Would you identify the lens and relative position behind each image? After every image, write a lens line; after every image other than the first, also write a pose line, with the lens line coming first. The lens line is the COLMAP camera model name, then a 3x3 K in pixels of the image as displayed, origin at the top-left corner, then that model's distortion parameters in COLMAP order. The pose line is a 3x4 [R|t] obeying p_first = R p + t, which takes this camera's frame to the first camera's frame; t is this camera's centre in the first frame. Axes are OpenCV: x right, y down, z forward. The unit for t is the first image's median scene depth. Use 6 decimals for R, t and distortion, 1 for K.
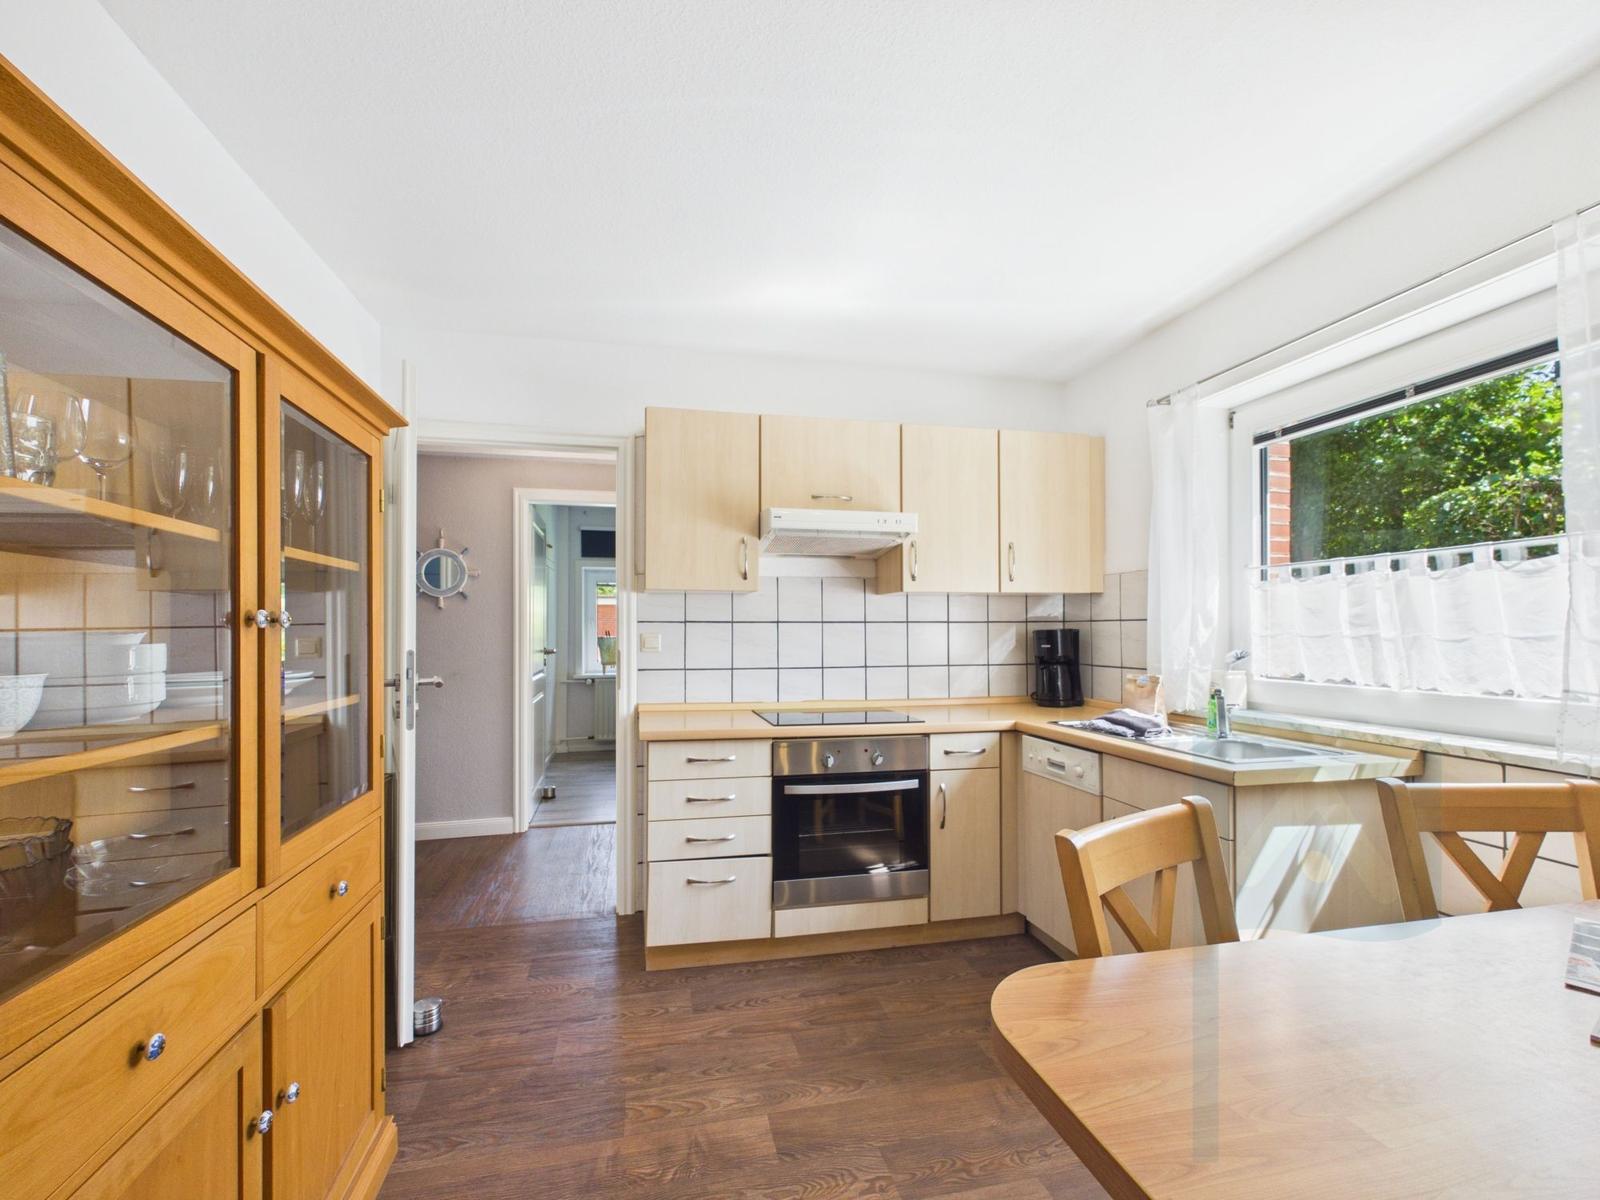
lens RADIAL K [[708.6, 0, 801.7], [0, 708.6, 639.4], [0, 0, 1]] dist [0.001282, 0.000254]
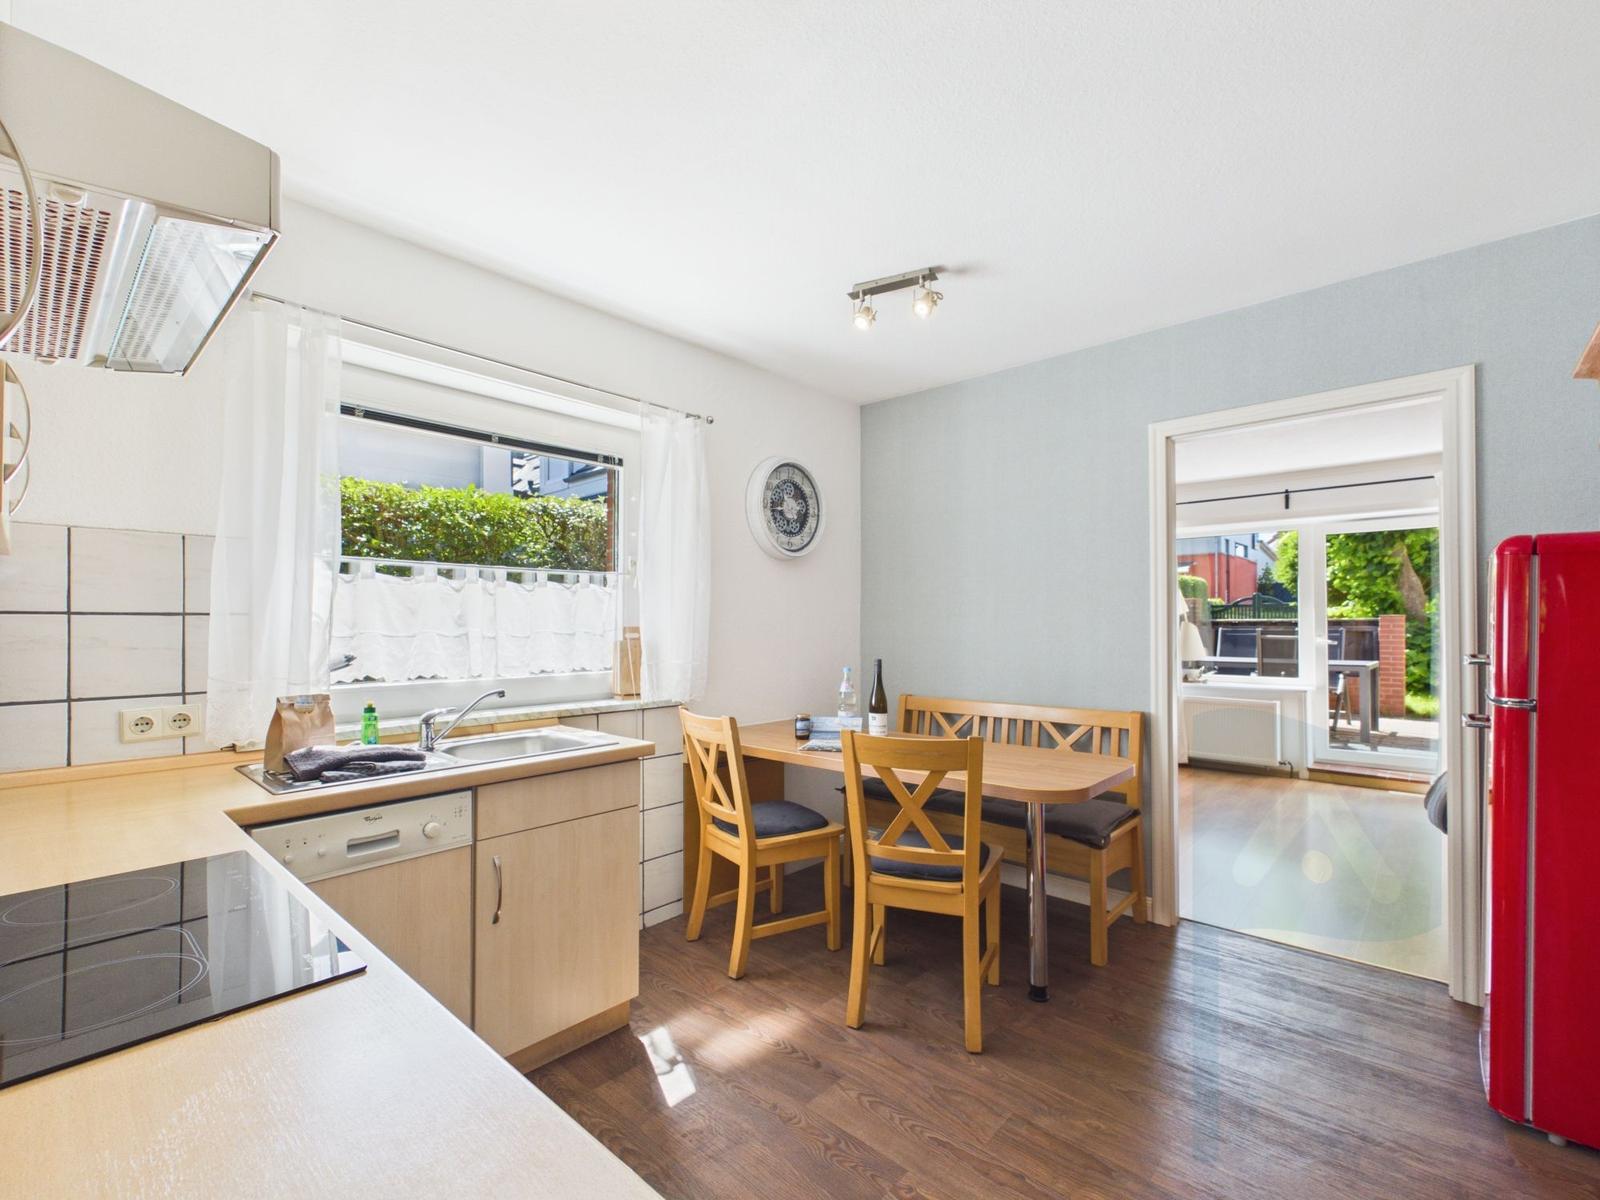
lens RADIAL K [[703.0, 0, 800.4], [0, 703.0, 627.3], [0, 0, 1]] dist [-0.000426, 0.000276]
pose [[-0.572080, 0.001886, 0.820196, -0.344218], [0.014272, 0.999869, 0.007656, -0.014006], [-0.820074, 0.016085, -0.572032, 0.944781]]
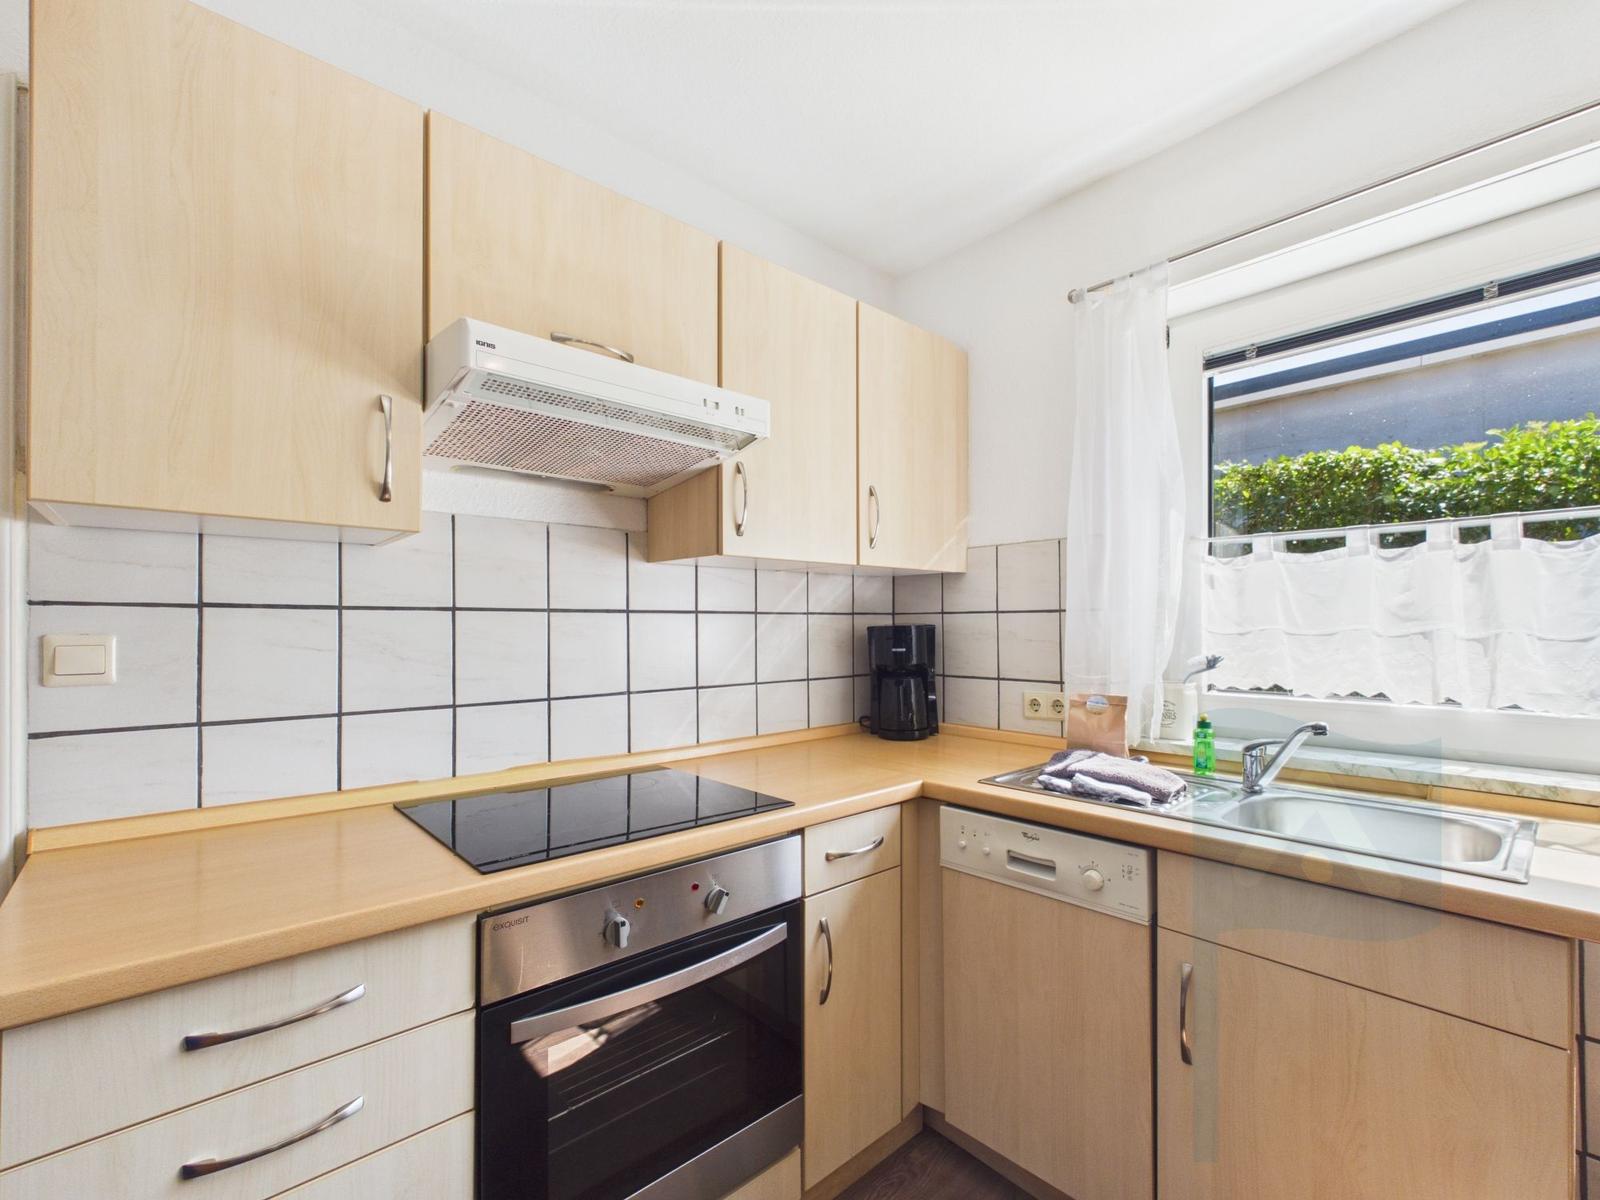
lens RADIAL K [[703.0, 0, 800.4], [0, 703.0, 627.3], [0, 0, 1]] dist [-0.000426, 0.000276]
pose [[0.873055, -0.001087, 0.487621, -0.068811], [0.006824, 0.999927, -0.009988, -0.006855], [-0.487574, 0.012047, 0.872998, 0.538968]]
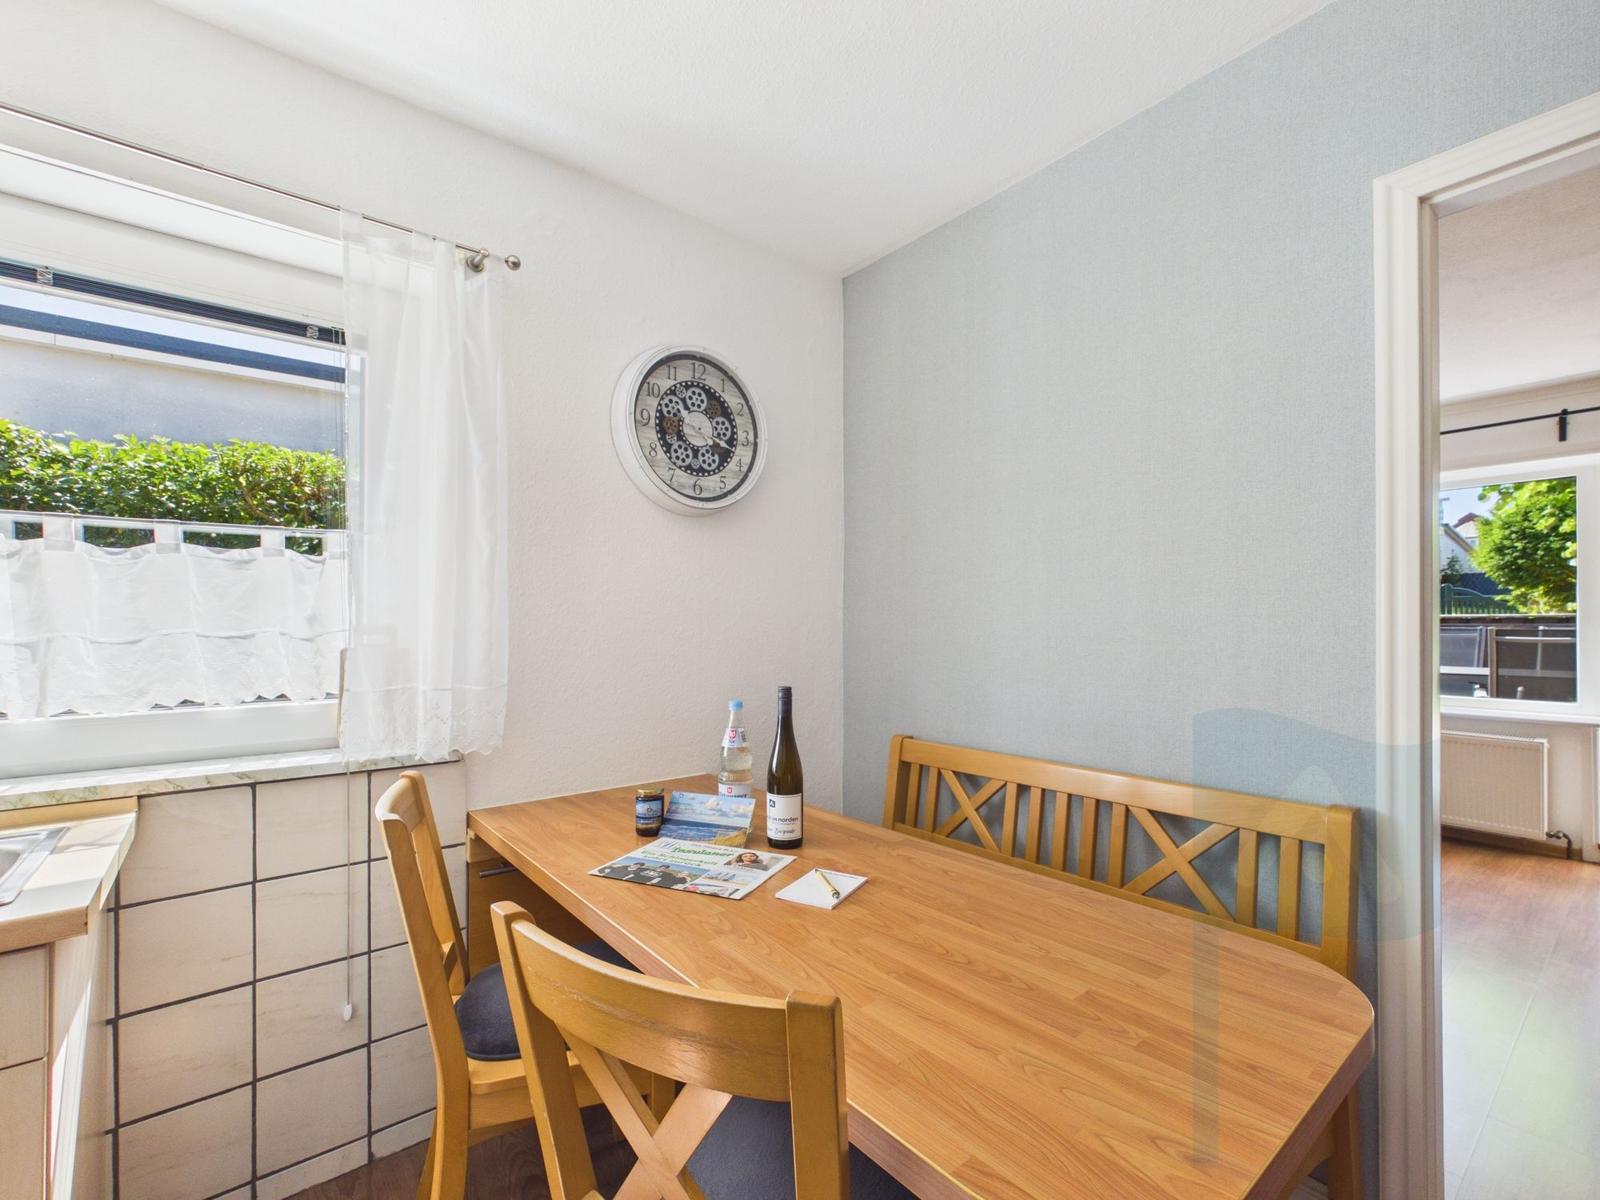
lens RADIAL K [[703.0, 0, 800.4], [0, 703.0, 627.3], [0, 0, 1]] dist [-0.000426, 0.000276]
pose [[-0.437014, -0.000350, 0.899455, -0.042541], [0.015704, 0.999845, 0.008019, -0.006678], [-0.899318, 0.017629, -0.436940, 0.479655]]
